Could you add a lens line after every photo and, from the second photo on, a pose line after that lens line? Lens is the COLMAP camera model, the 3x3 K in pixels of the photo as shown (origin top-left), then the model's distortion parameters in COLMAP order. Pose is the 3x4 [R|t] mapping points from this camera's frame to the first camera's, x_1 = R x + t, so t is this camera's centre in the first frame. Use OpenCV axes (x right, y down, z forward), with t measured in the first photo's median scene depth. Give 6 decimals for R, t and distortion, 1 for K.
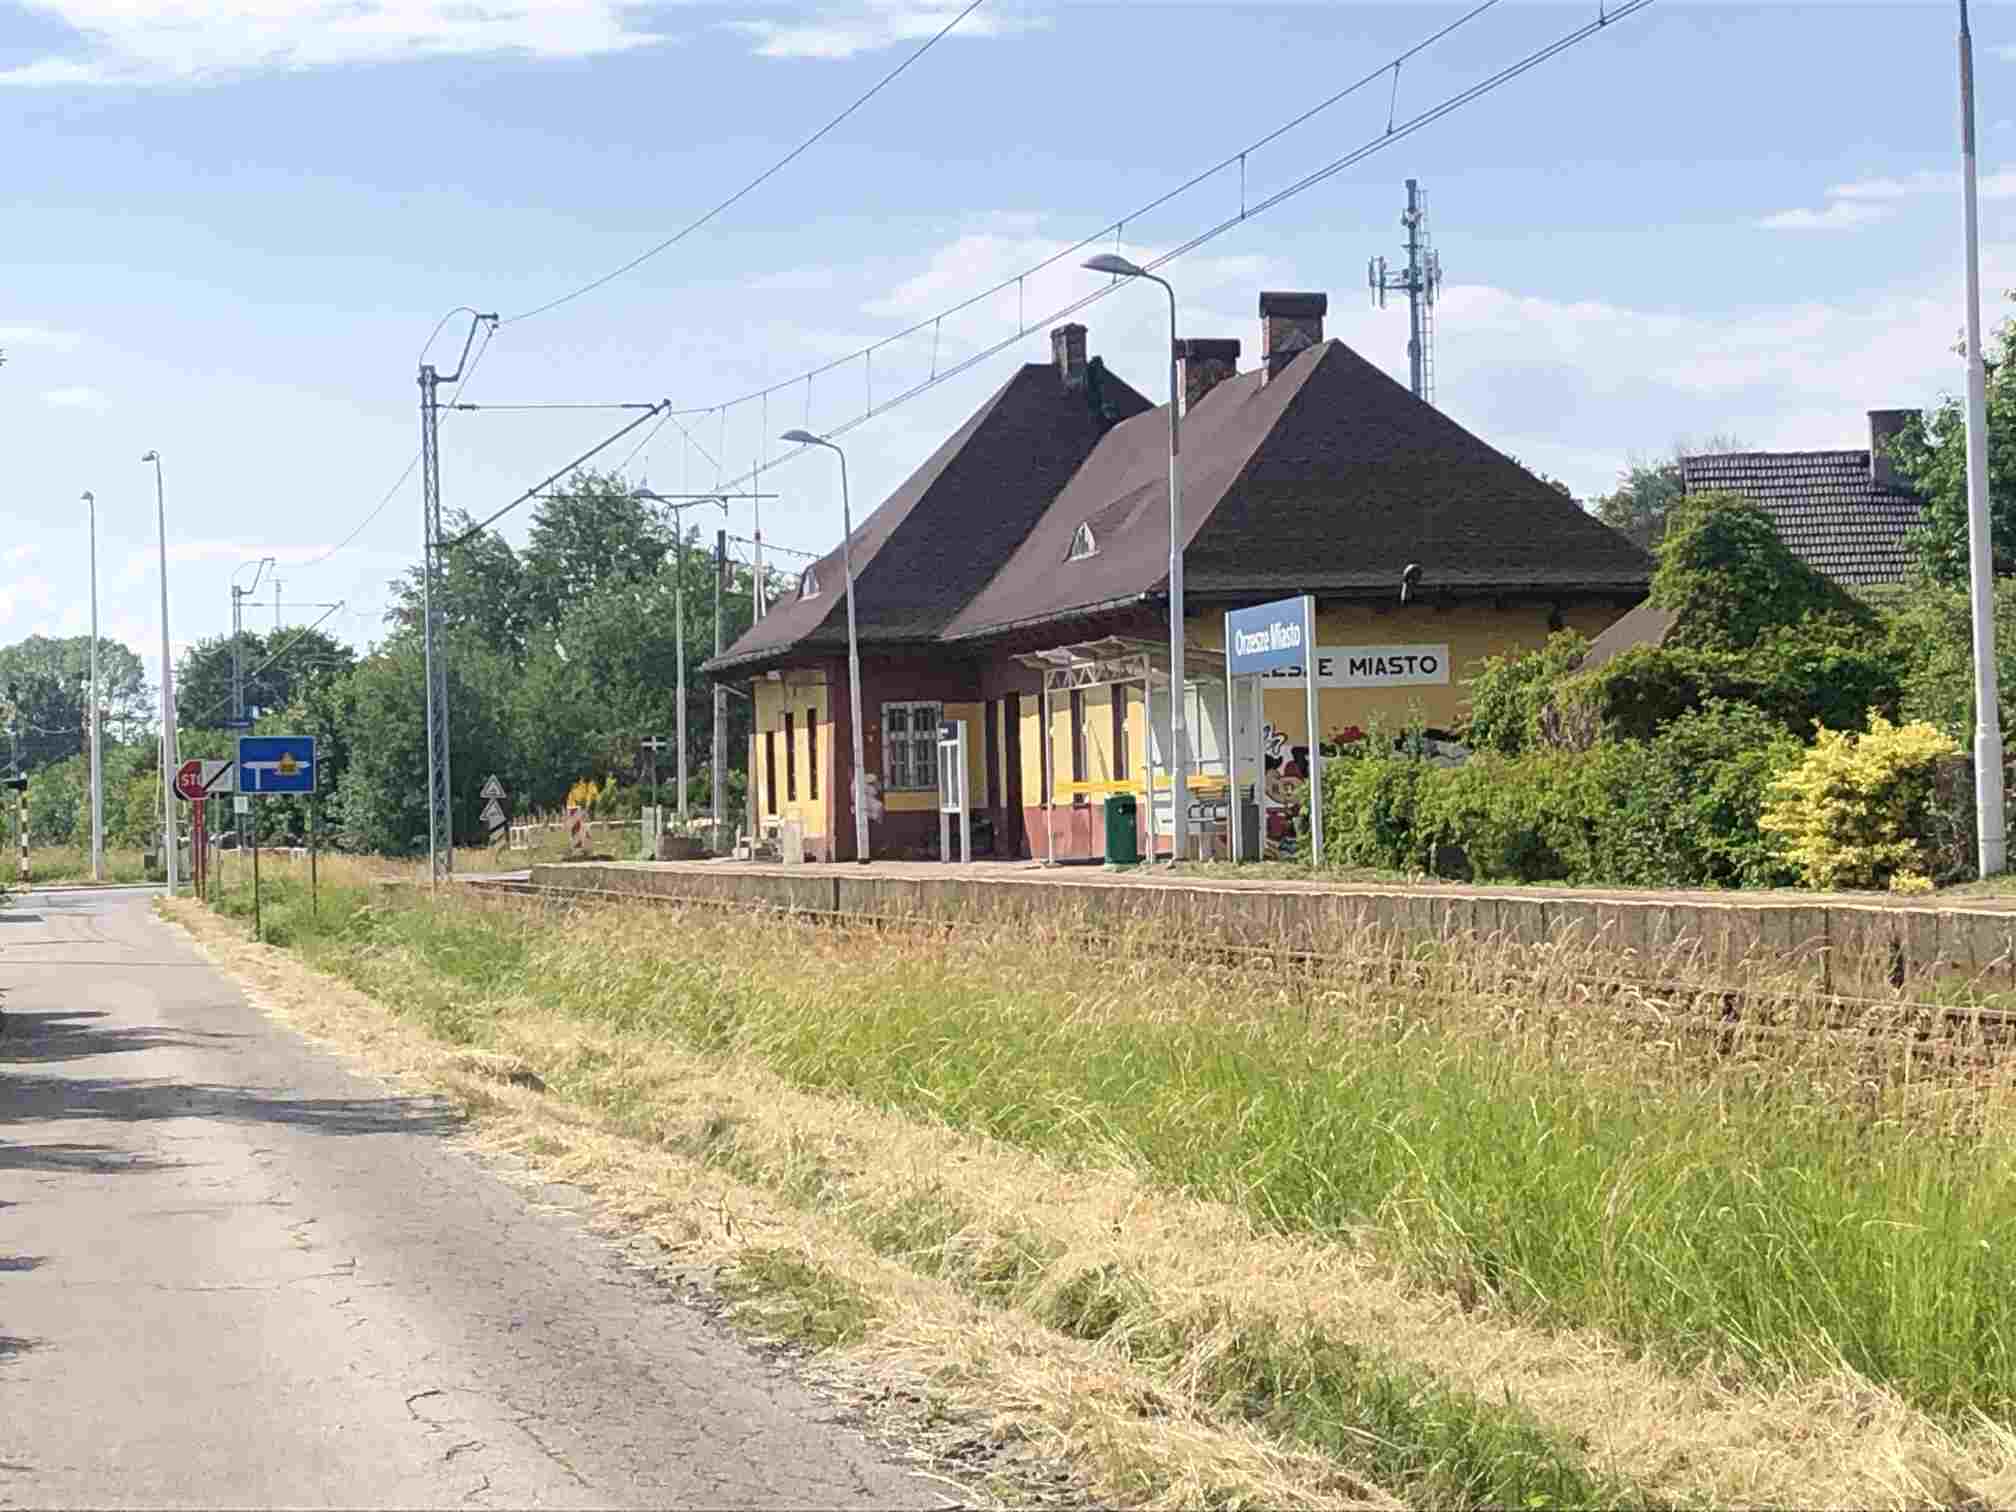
lens RADIAL K [[4596.5, 0, 1006.8], [0, 4596.5, 753.9], [0, 0, 1]] dist [0.129370, 0.000000]
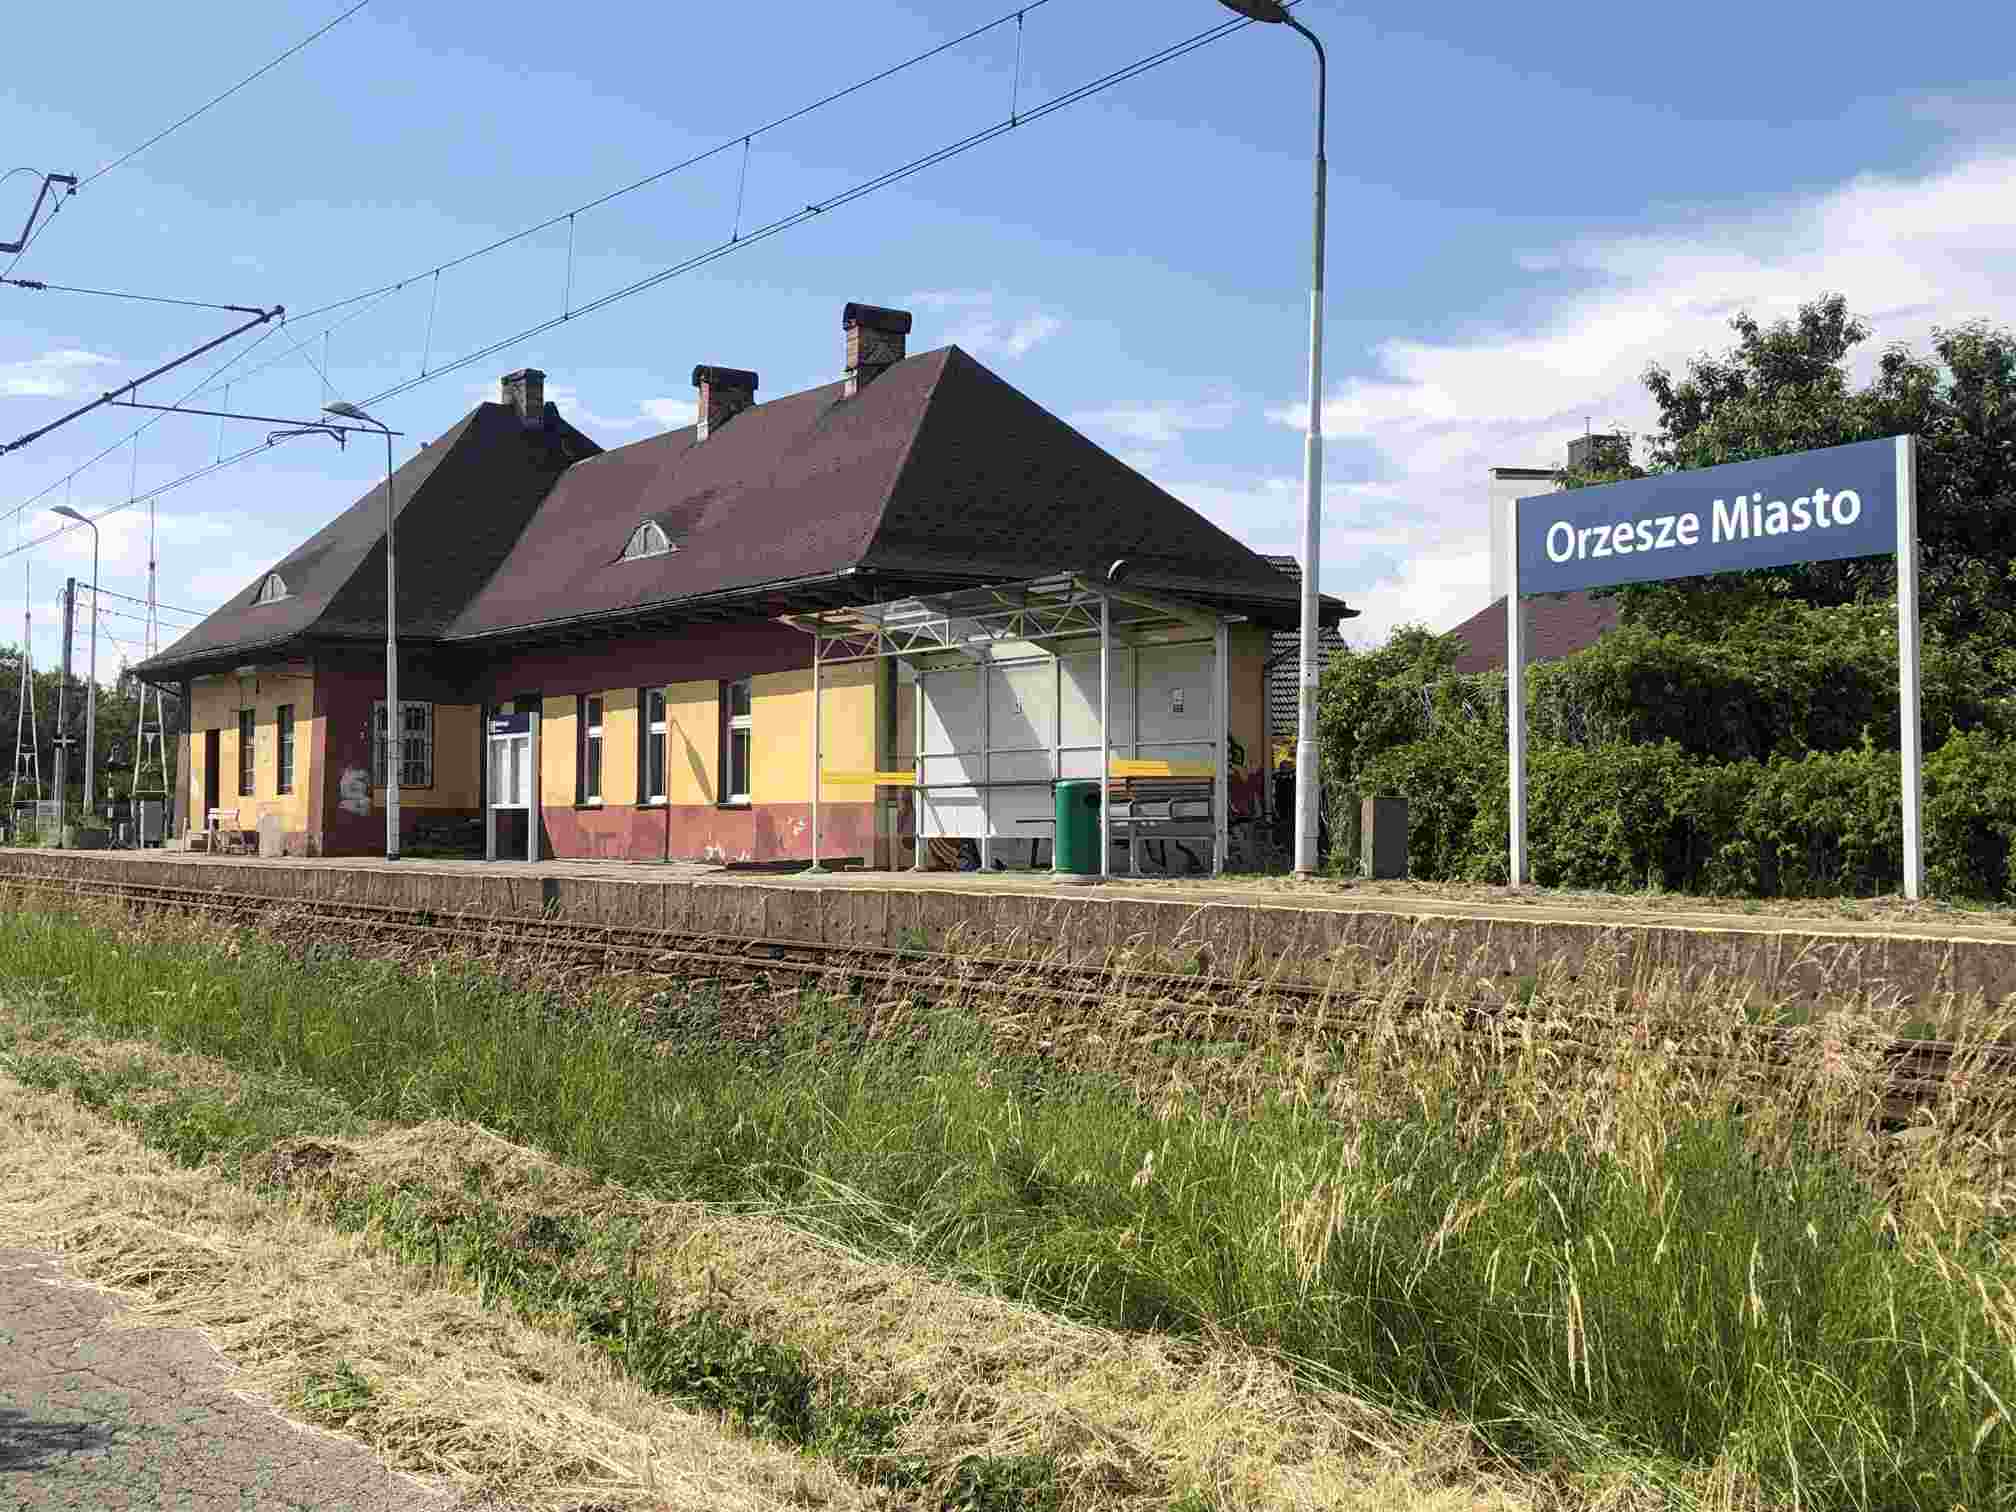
lens RADIAL K [[2350.6, 0, 1011.9], [0, 2350.6, 765.1], [0, 0, 1]] dist [-0.018703, 0.000000]
pose [[0.920465, 0.047786, 0.387893, -0.097471], [-0.039083, 0.998776, -0.030300, 0.013303], [-0.388866, 0.012730, 0.921206, 0.472184]]
